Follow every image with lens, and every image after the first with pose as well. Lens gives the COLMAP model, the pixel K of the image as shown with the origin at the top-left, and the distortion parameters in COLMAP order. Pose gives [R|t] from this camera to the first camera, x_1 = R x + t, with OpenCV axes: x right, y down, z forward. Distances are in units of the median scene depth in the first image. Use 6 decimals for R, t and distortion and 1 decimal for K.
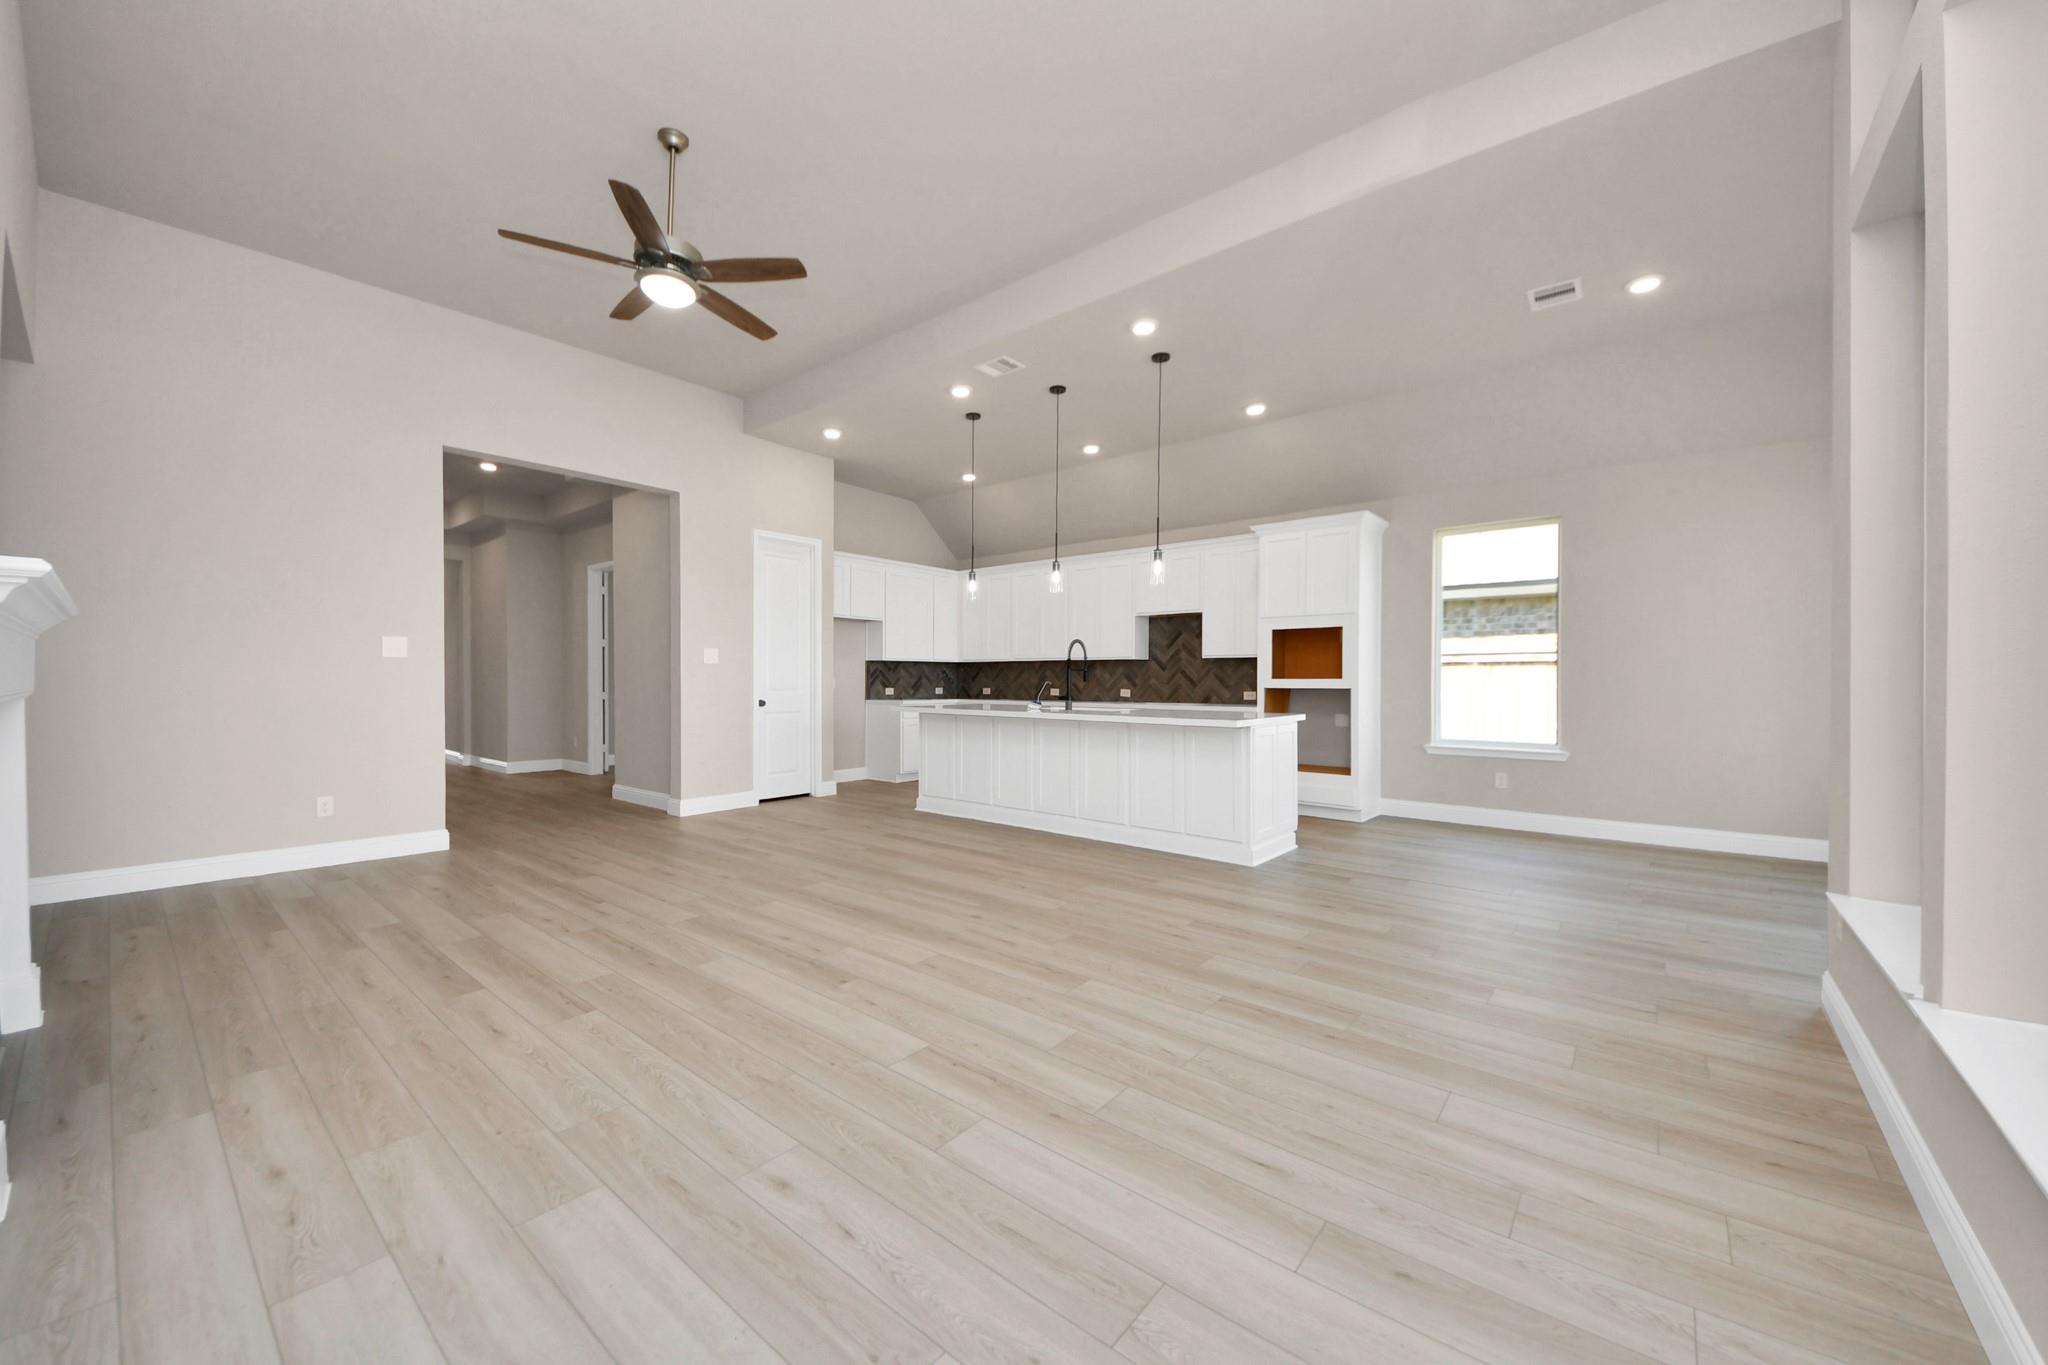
lens RADIAL K [[751.2, 0, 1011.3], [0, 751.2, 699.1], [0, 0, 1]] dist [0.027275, -0.000033]
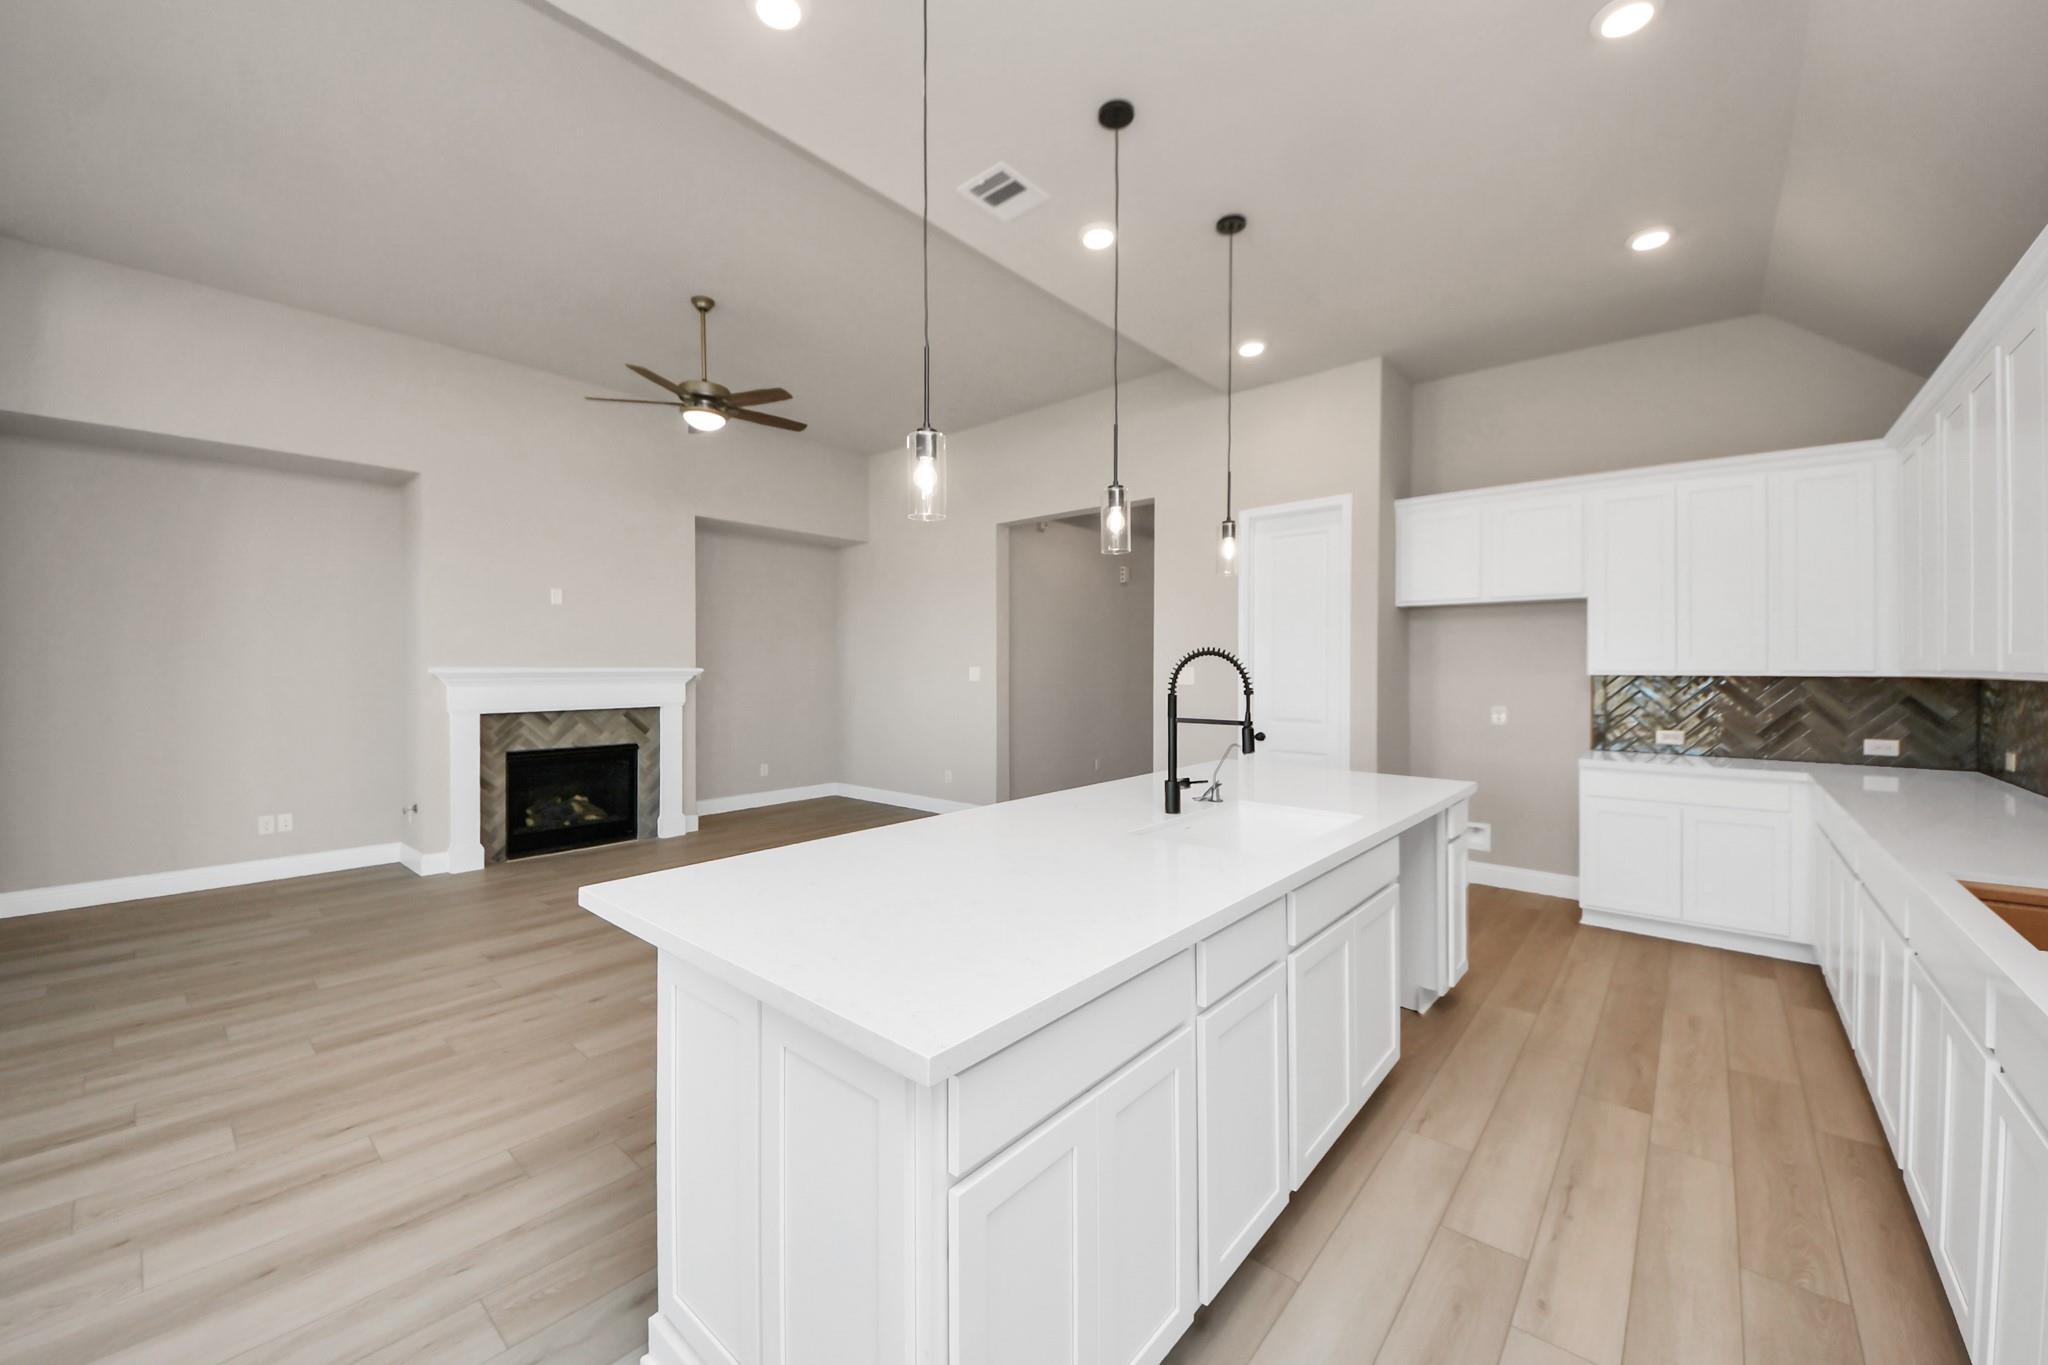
lens RADIAL K [[756.1, 0, 1017.9], [0, 756.1, 681.5], [0, 0, 1]] dist [0.027576, -0.019375]
pose [[-0.010780, 0.014481, -0.999837, 0.401681], [-0.027811, 0.999504, 0.014776, -0.050884], [0.999555, 0.027965, -0.010372, 0.722902]]
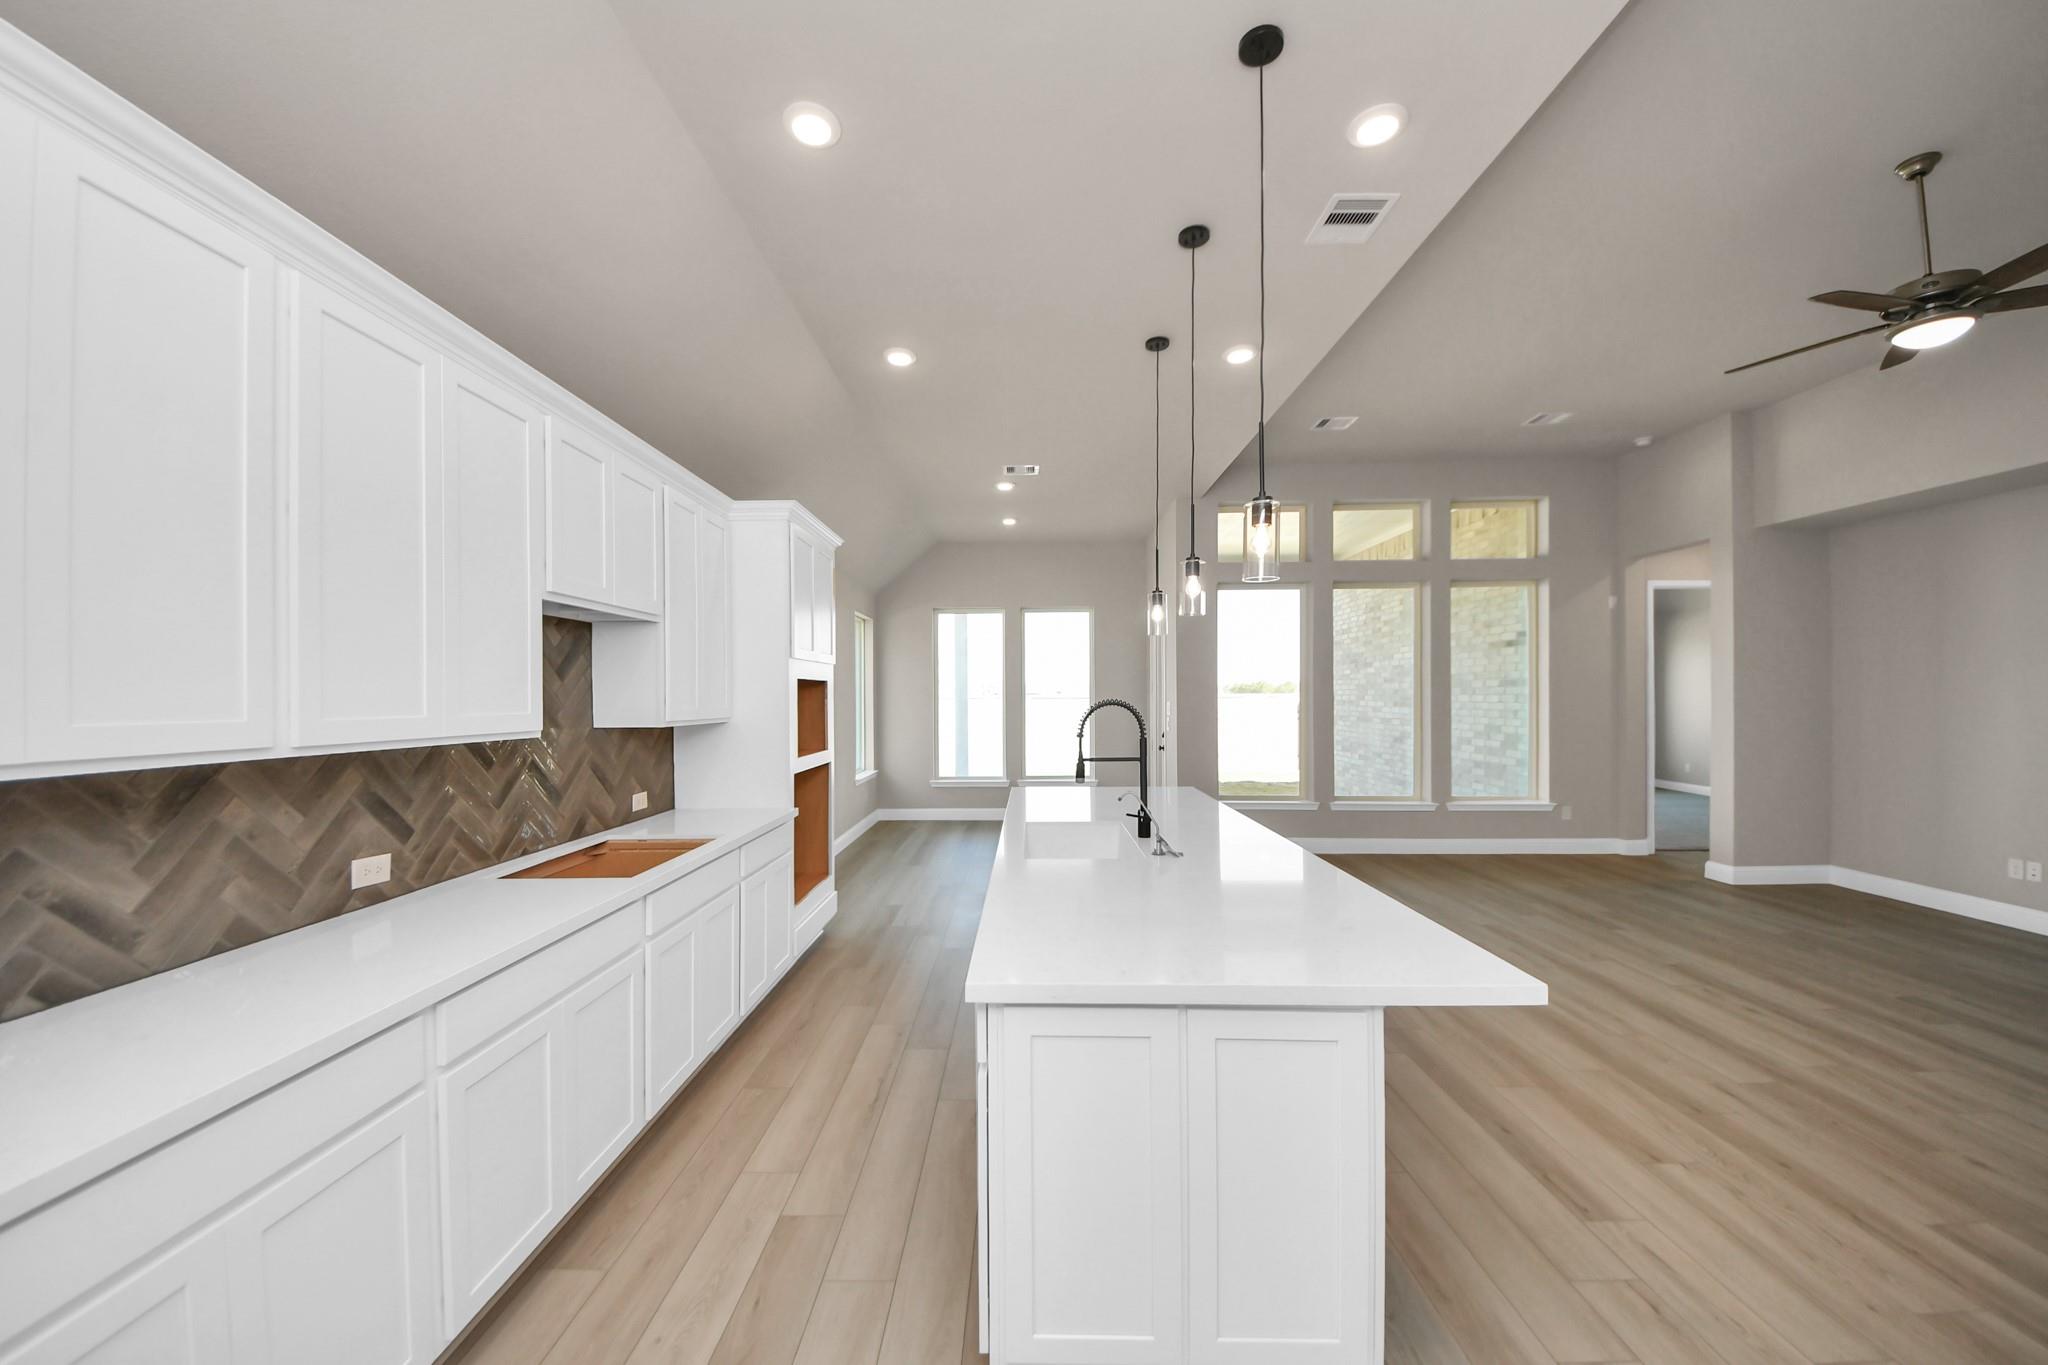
lens RADIAL K [[733.6, 0, 991.5], [0, 733.6, 719.6], [0, 0, 1]] dist [0.000591, -0.007309]
pose [[-0.611240, -0.022376, 0.791129, -0.199727], [0.027727, 0.998381, 0.049660, -0.075137], [-0.790960, 0.052289, -0.609630, 1.095481]]
